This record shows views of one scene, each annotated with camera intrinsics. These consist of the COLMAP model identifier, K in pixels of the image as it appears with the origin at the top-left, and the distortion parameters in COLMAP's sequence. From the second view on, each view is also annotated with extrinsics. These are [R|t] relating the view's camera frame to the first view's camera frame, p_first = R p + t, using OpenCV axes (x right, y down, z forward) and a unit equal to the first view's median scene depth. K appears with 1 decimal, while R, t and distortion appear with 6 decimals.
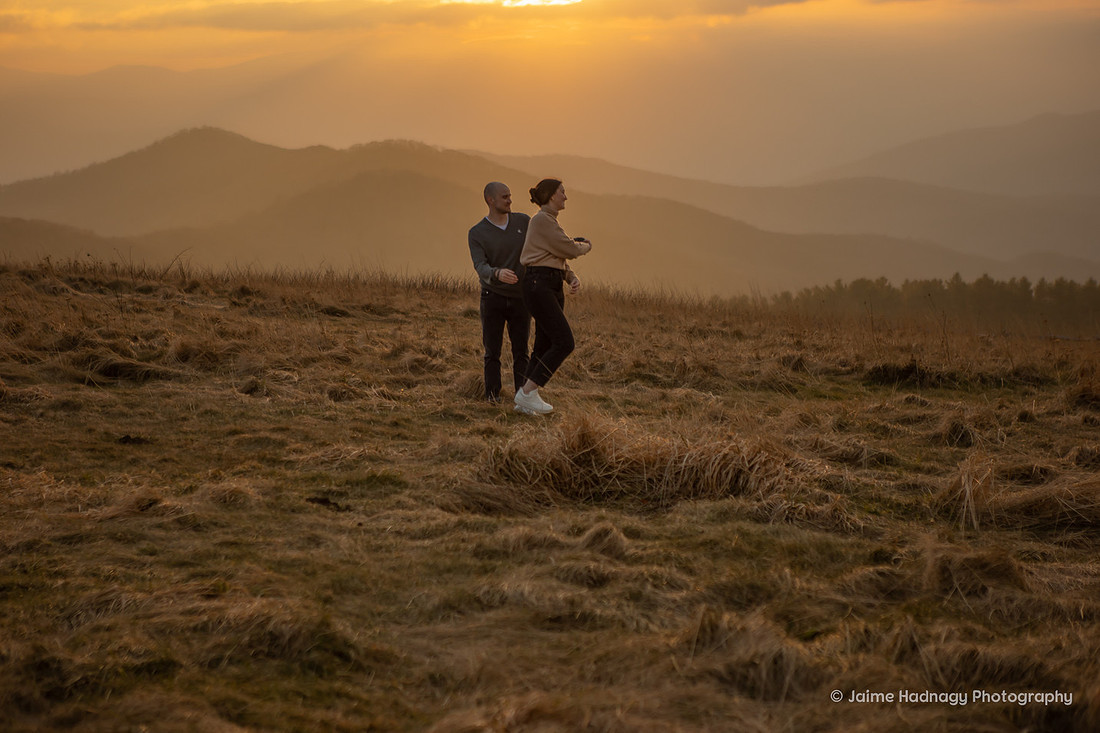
lens RADIAL K [[2045.6, 0, 564.3], [0, 2045.6, 313.2], [0, 0, 1]] dist [0.266173, -0.238046]
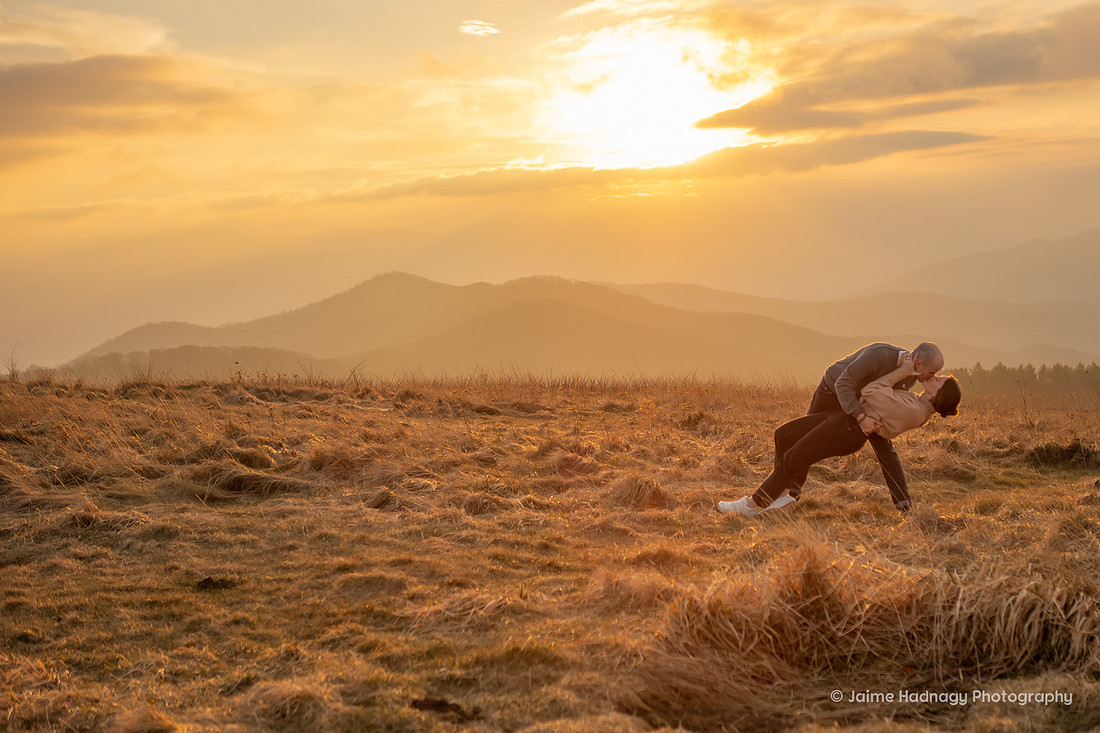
lens RADIAL K [[1555.2, 0, 662.6], [0, 1555.2, 366.3], [0, 0, 1]] dist [0.000049, -0.021094]
pose [[0.999328, -0.036337, -0.004825, -0.027498], [0.036205, 0.999030, -0.025045, -0.000382], [0.005731, 0.024854, 0.999675, 0.347599]]
